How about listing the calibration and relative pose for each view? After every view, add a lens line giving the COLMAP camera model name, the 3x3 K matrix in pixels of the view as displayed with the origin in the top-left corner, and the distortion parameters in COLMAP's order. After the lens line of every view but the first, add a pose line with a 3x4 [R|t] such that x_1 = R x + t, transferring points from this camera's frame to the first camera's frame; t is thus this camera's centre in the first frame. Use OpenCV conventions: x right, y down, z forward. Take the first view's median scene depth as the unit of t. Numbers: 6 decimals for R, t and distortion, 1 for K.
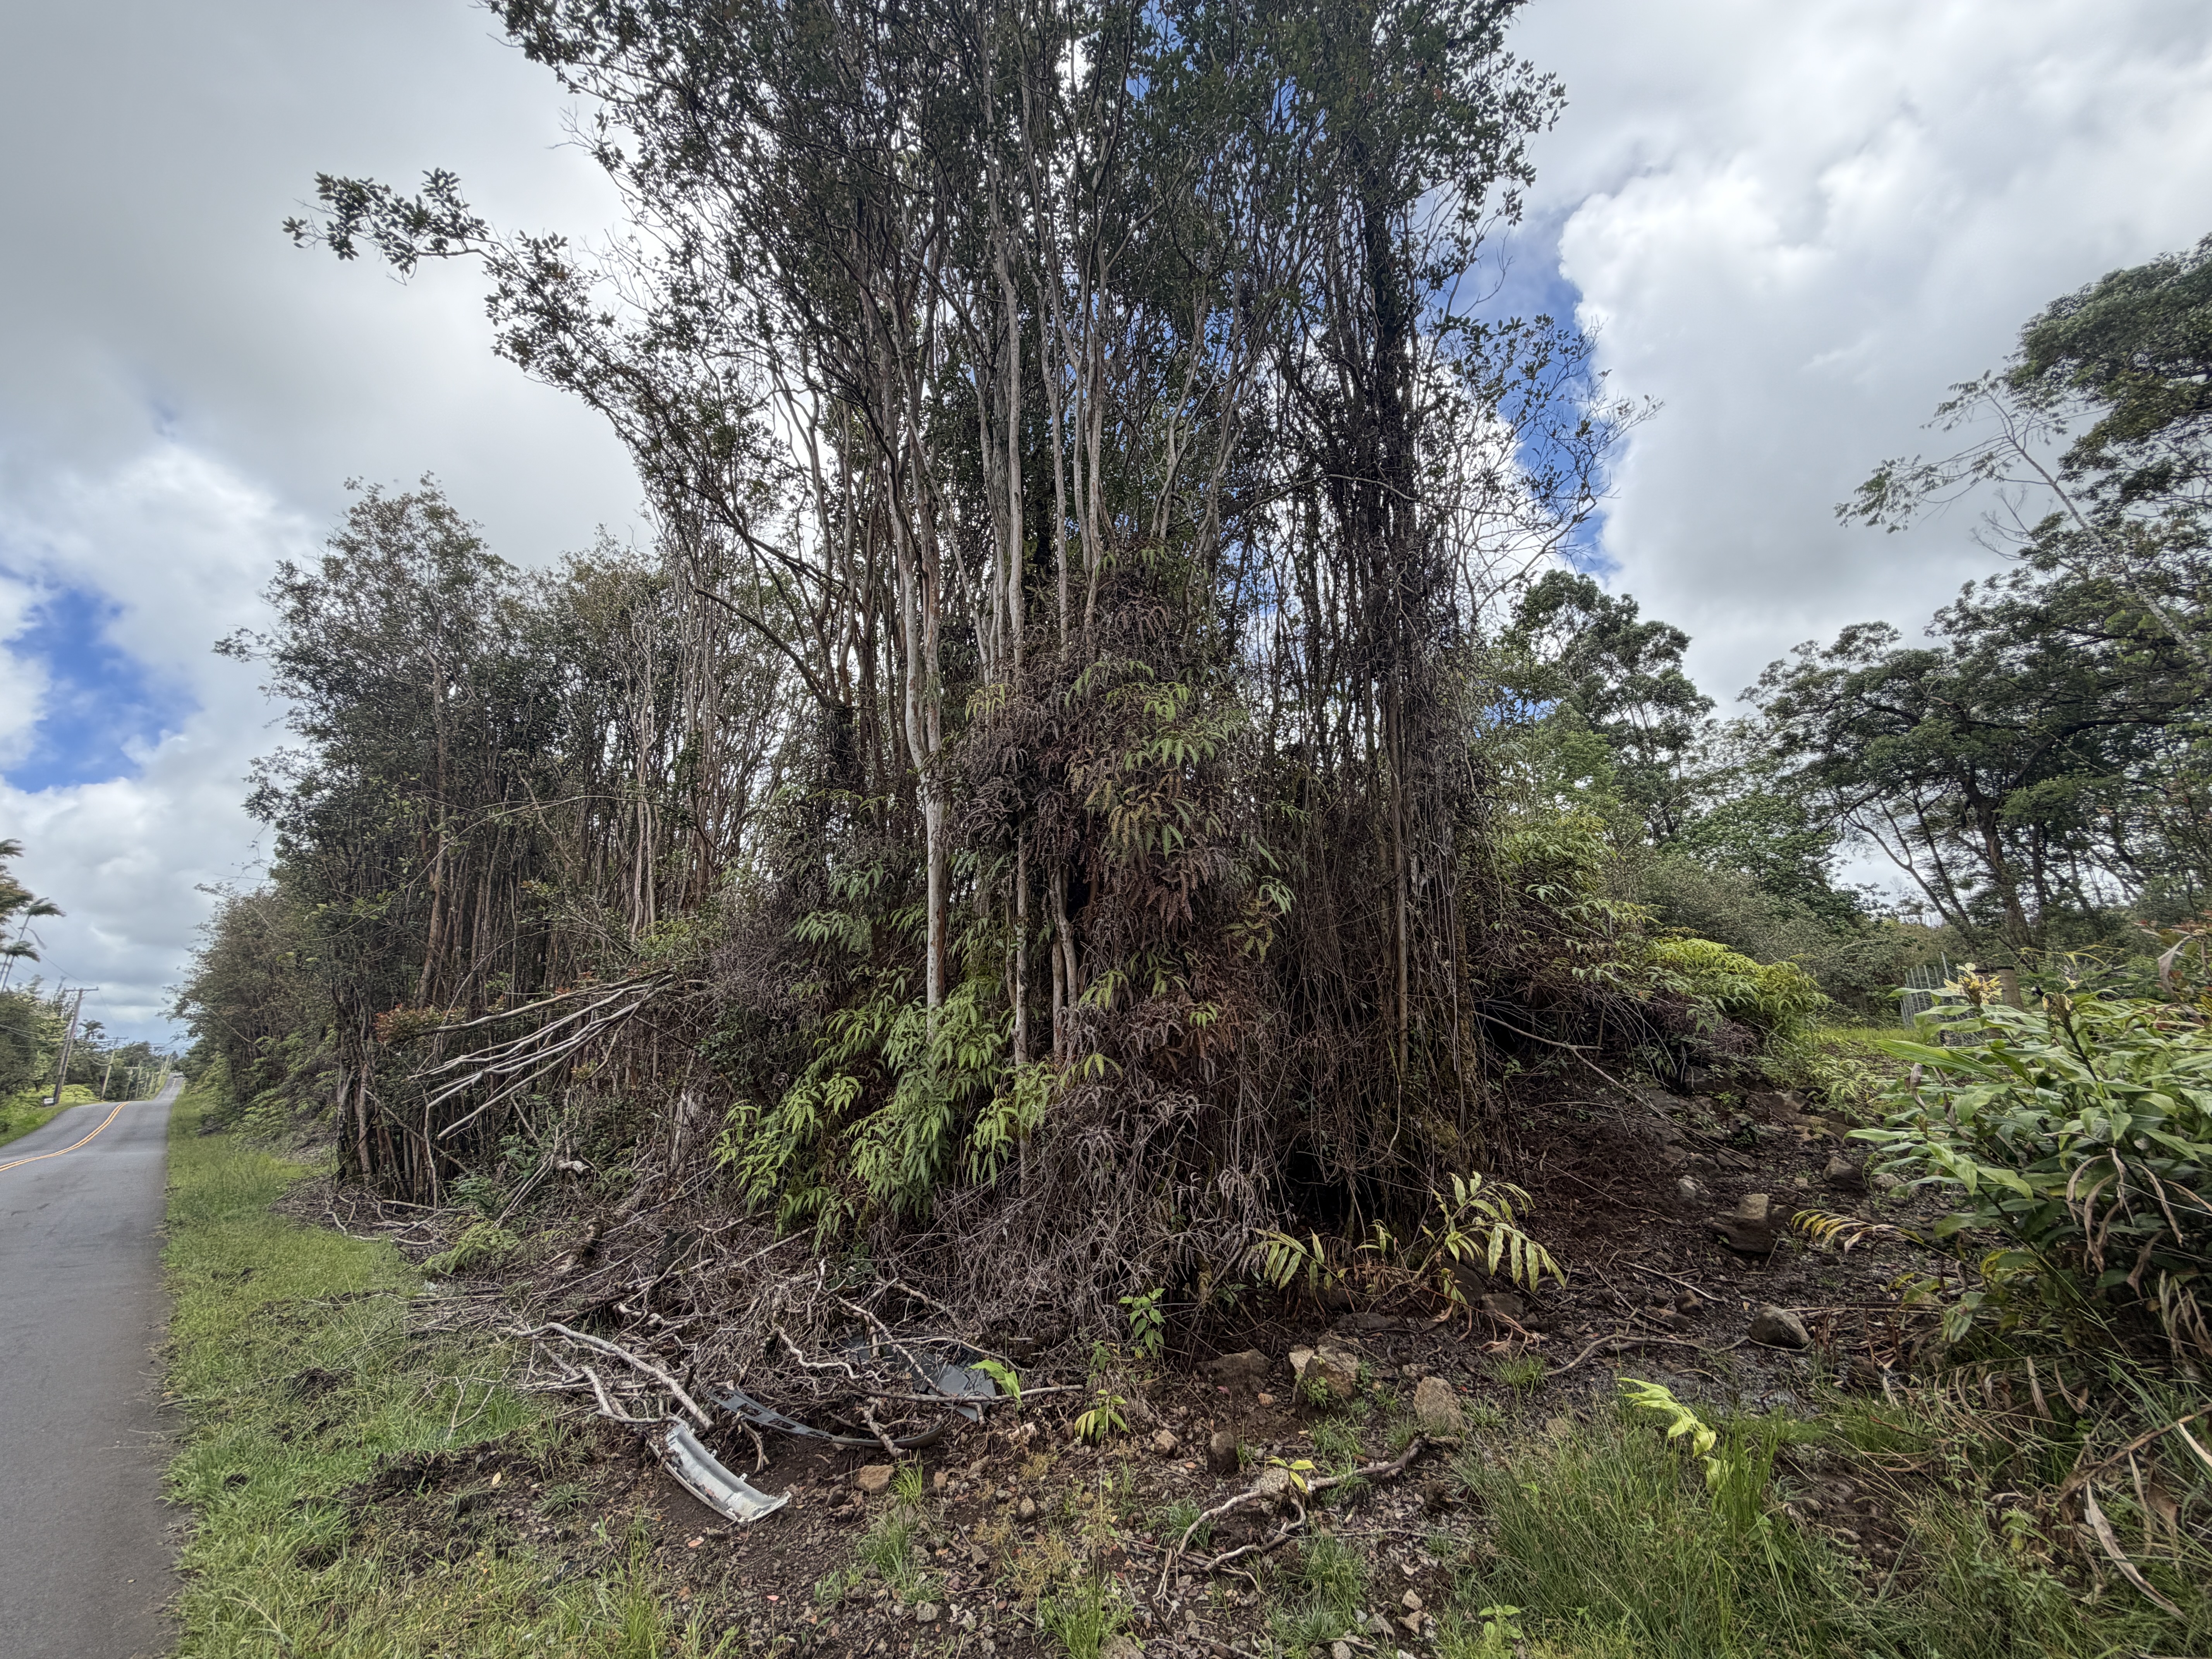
lens RADIAL K [[885.2, 0, 1094.8], [0, 885.2, 825.3], [0, 0, 1]] dist [0.002578, -0.000828]
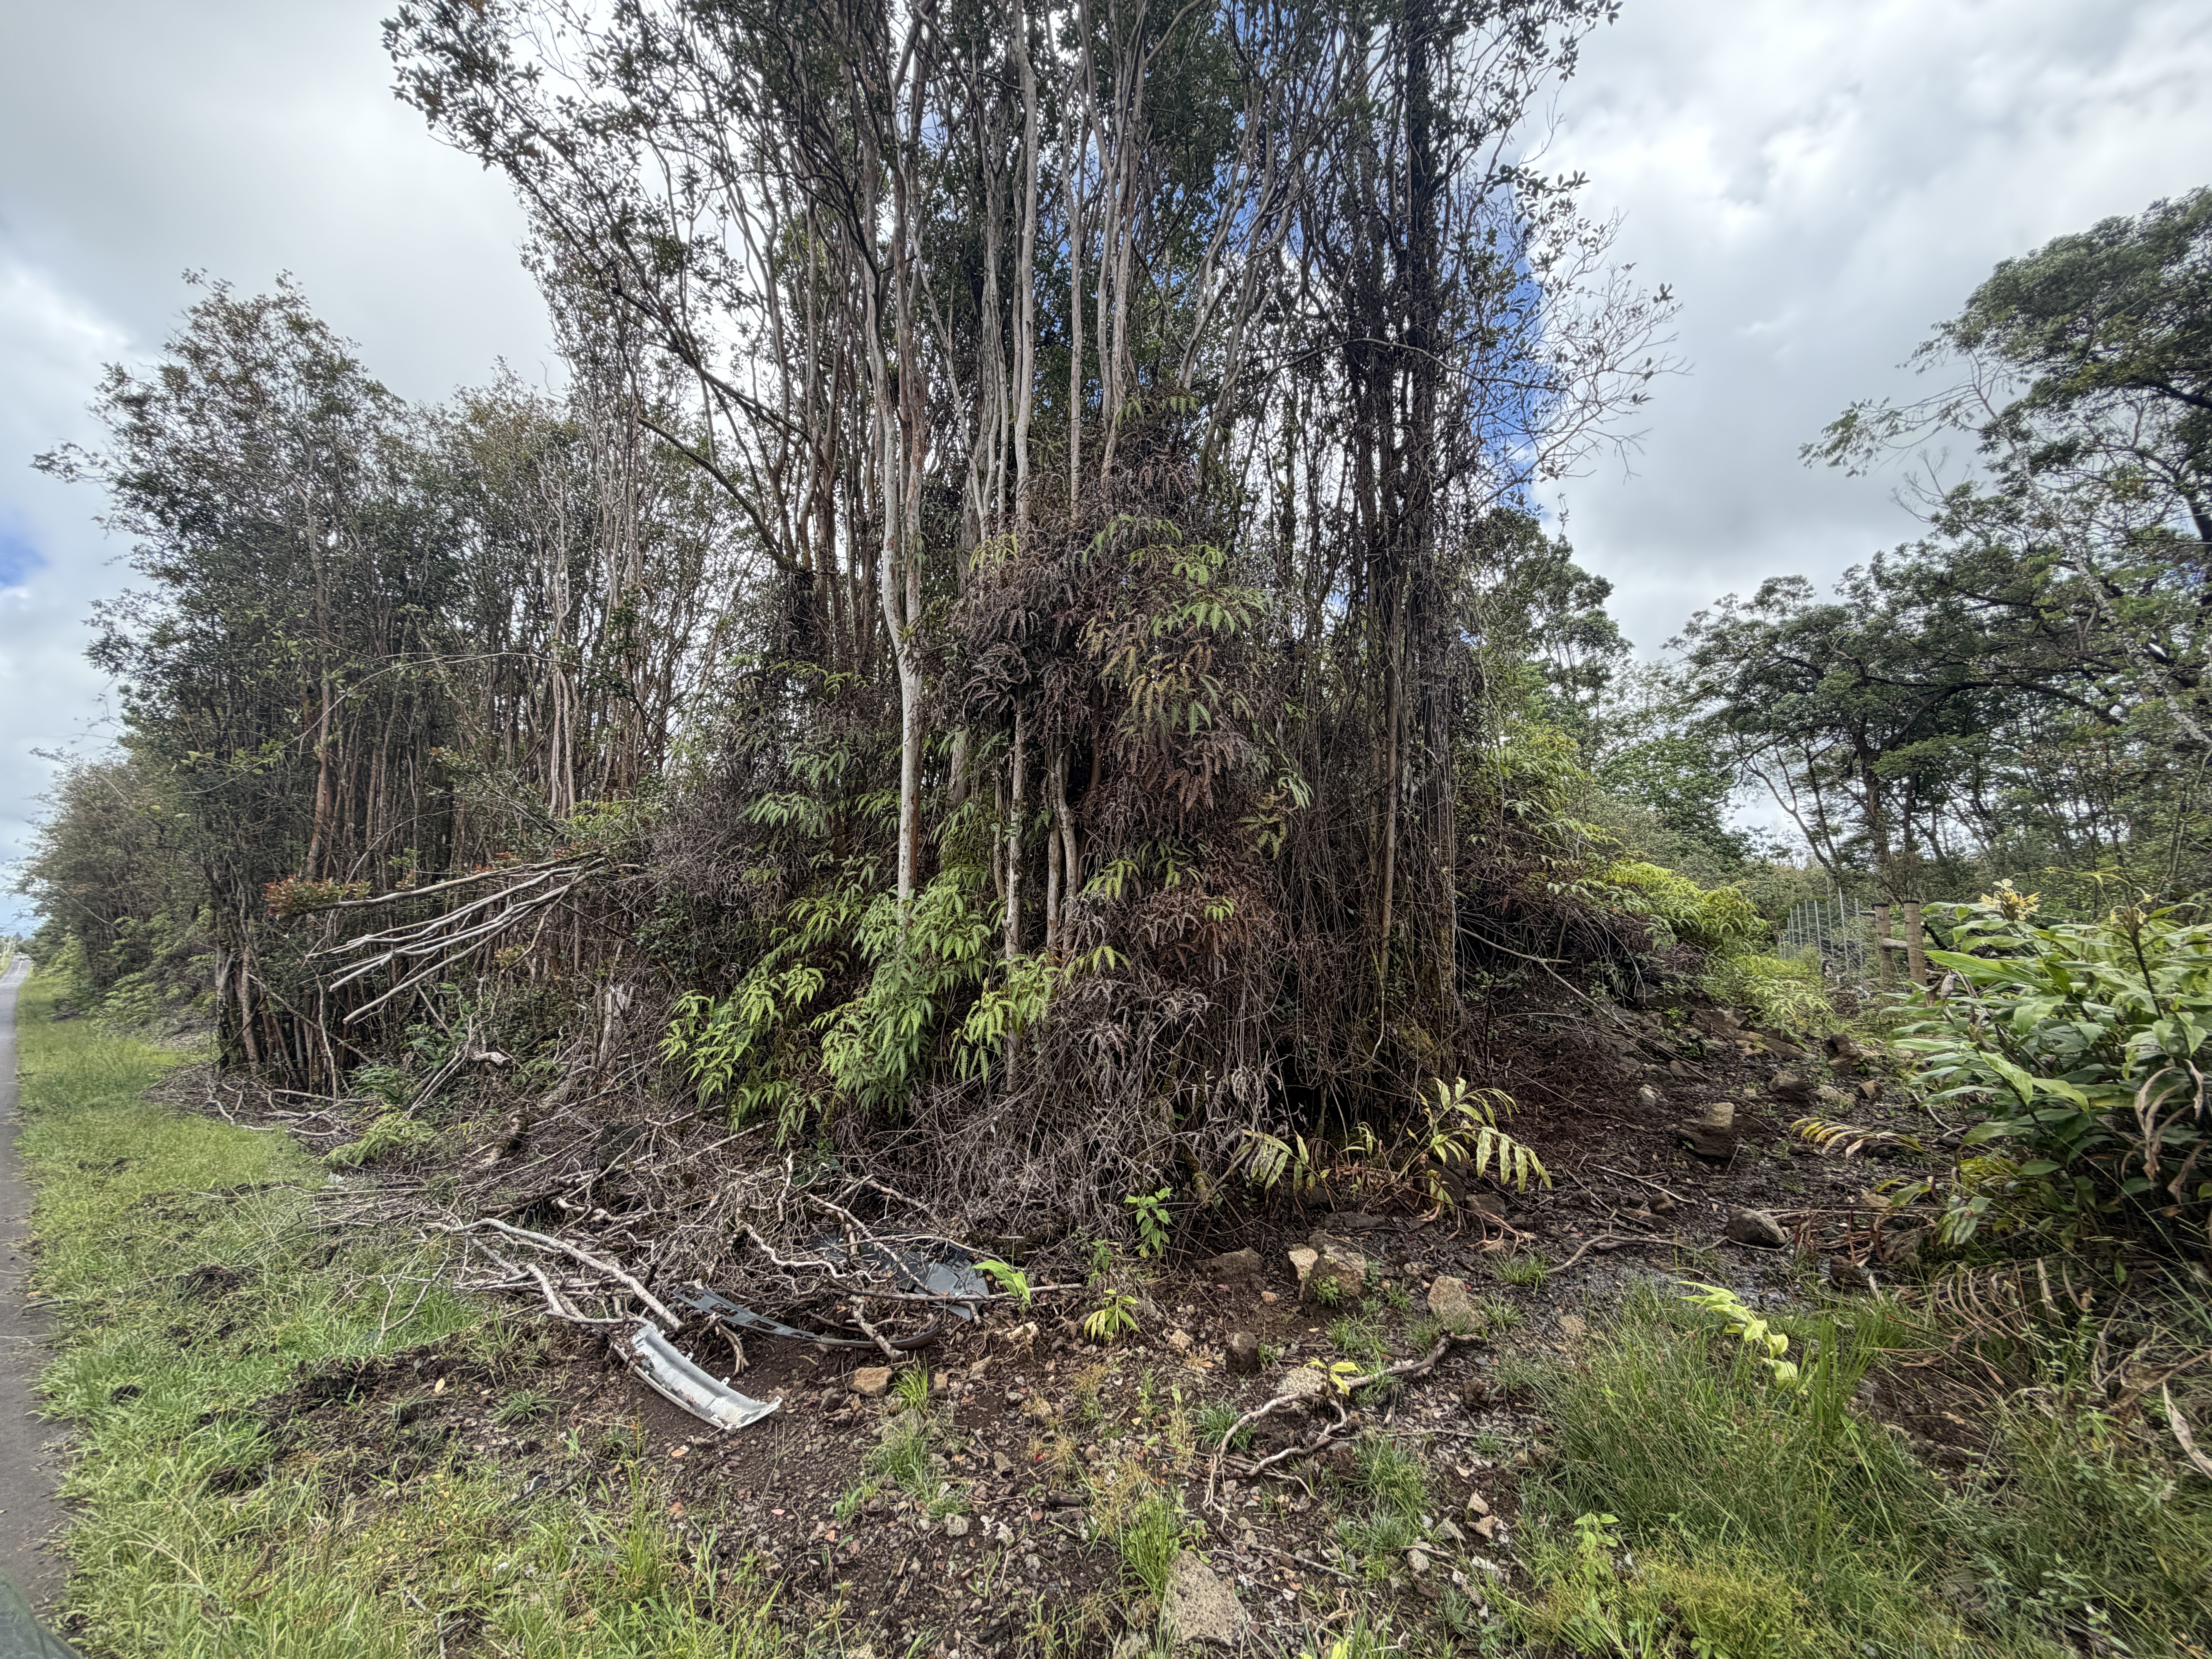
lens RADIAL K [[885.2, 0, 1094.8], [0, 885.2, 825.3], [0, 0, 1]] dist [0.002578, -0.000828]
pose [[0.995539, 0.041372, 0.084794, -0.075192], [-0.049347, 0.994327, 0.094224, 0.036002], [-0.080415, -0.097988, 0.991933, 0.072859]]
